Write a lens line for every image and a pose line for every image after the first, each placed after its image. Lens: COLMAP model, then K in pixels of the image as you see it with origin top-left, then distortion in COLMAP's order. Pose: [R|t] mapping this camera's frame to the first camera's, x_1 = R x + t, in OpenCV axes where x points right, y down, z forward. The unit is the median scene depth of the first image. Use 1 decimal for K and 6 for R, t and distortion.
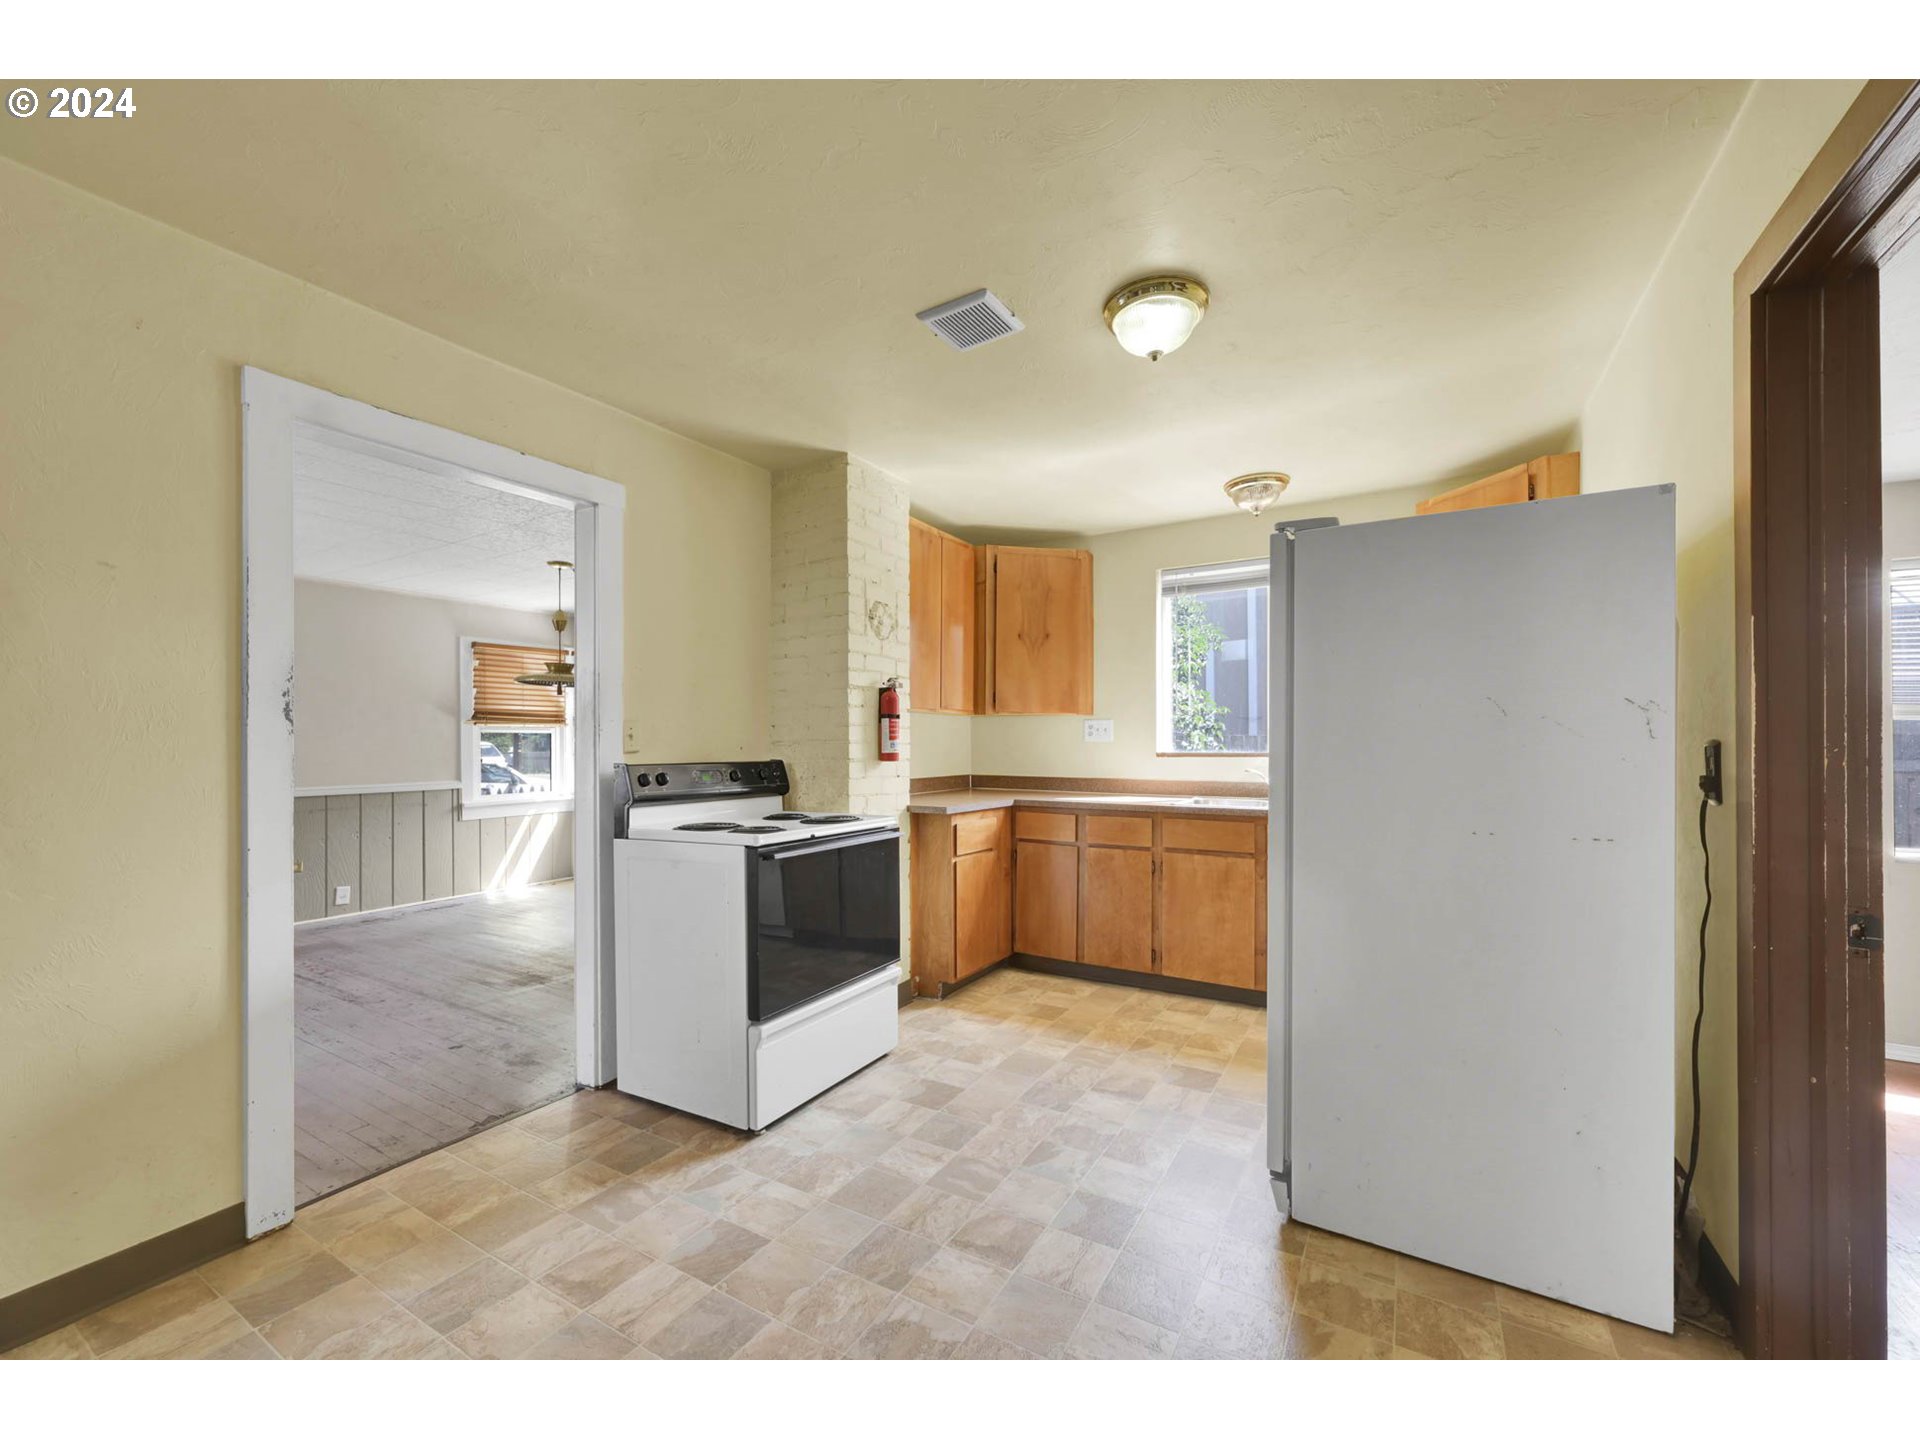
lens RADIAL K [[767.5, 0, 969.2], [0, 767.5, 735.3], [0, 0, 1]] dist [0.000243, 0.000163]
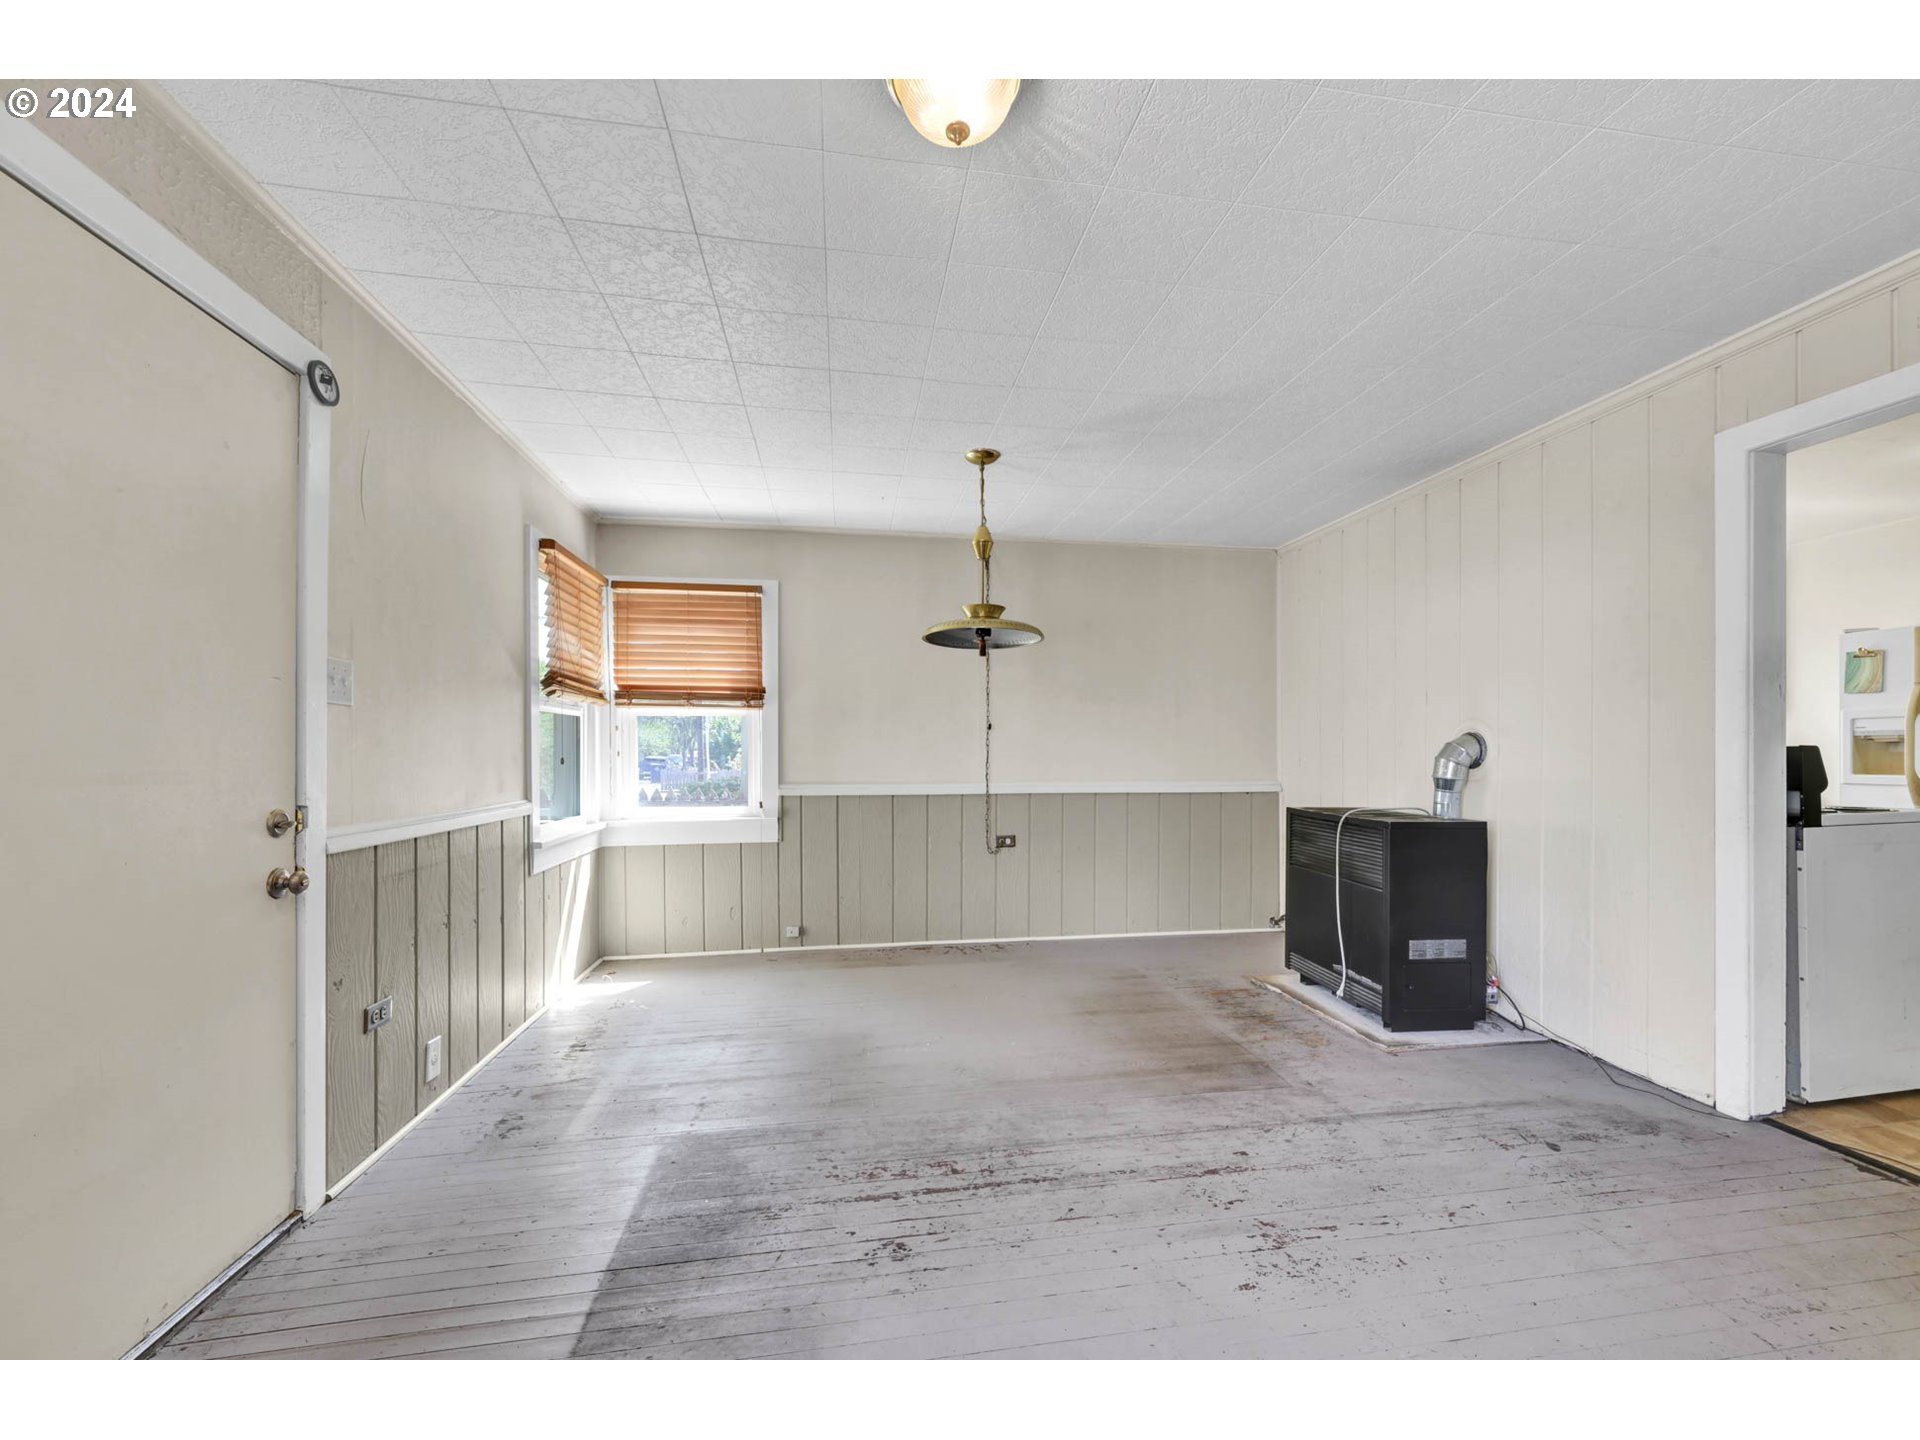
lens RADIAL K [[752.9, 0, 968.9], [0, 752.9, 742.7], [0, 0, 1]] dist [-0.000335, -0.000065]
pose [[0.768612, 0.004942, 0.639696, -0.795196], [-0.012292, 0.999900, 0.007044, 0.011108], [-0.639597, -0.013277, 0.768596, 0.412757]]
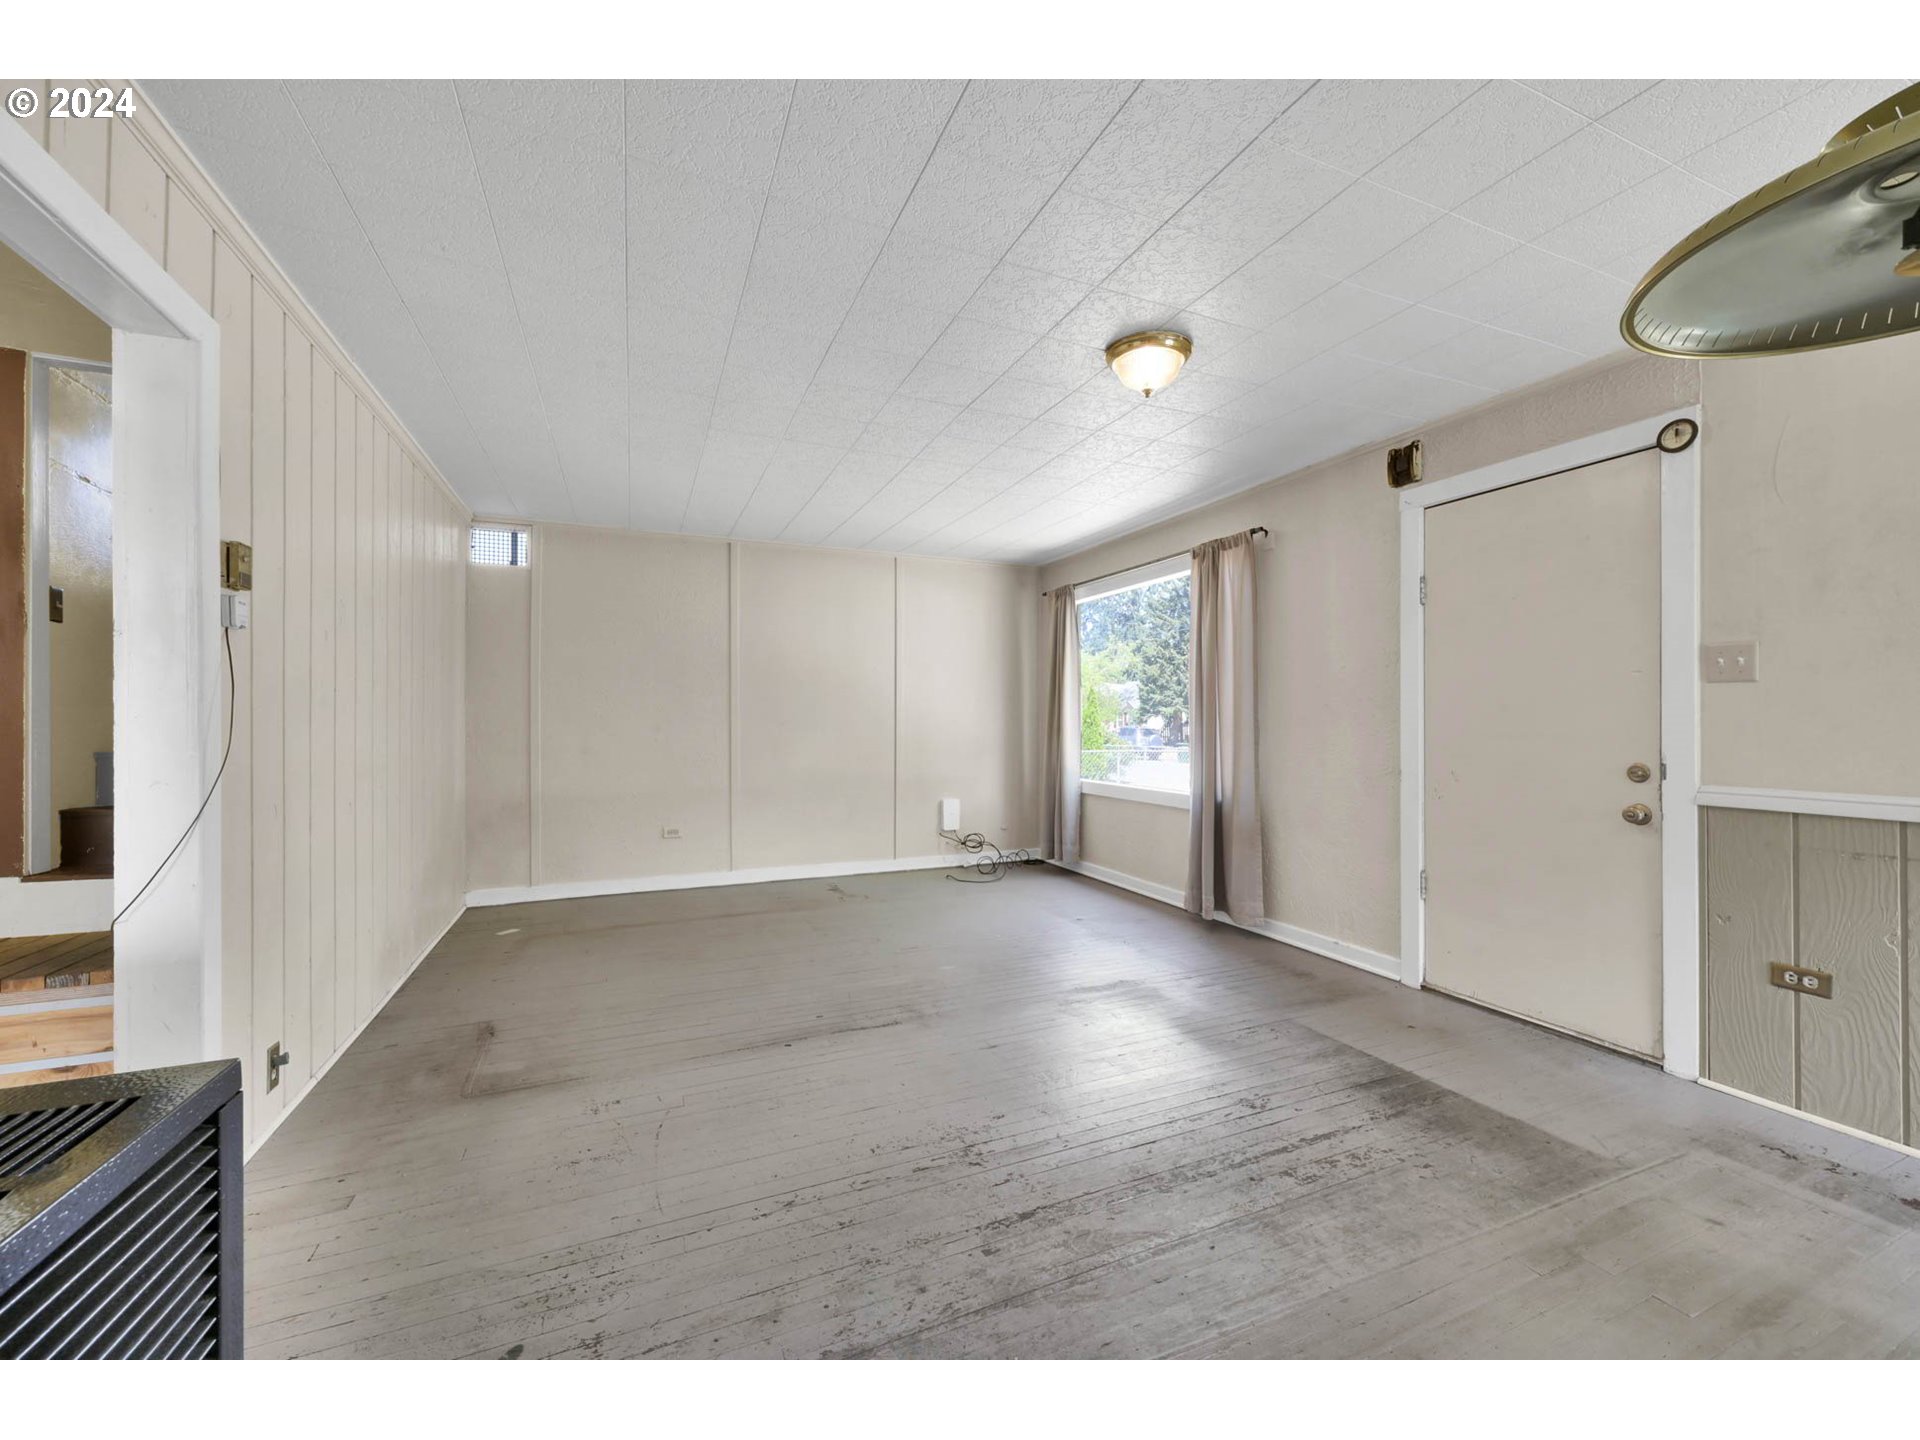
lens RADIAL K [[767.5, 0, 969.2], [0, 767.5, 735.3], [0, 0, 1]] dist [0.000243, 0.000163]
pose [[-0.581159, 0.010933, -0.813716, -0.229947], [0.019955, 0.999801, -0.000819, 0.020243], [0.813545, -0.016714, -0.581261, 0.765421]]
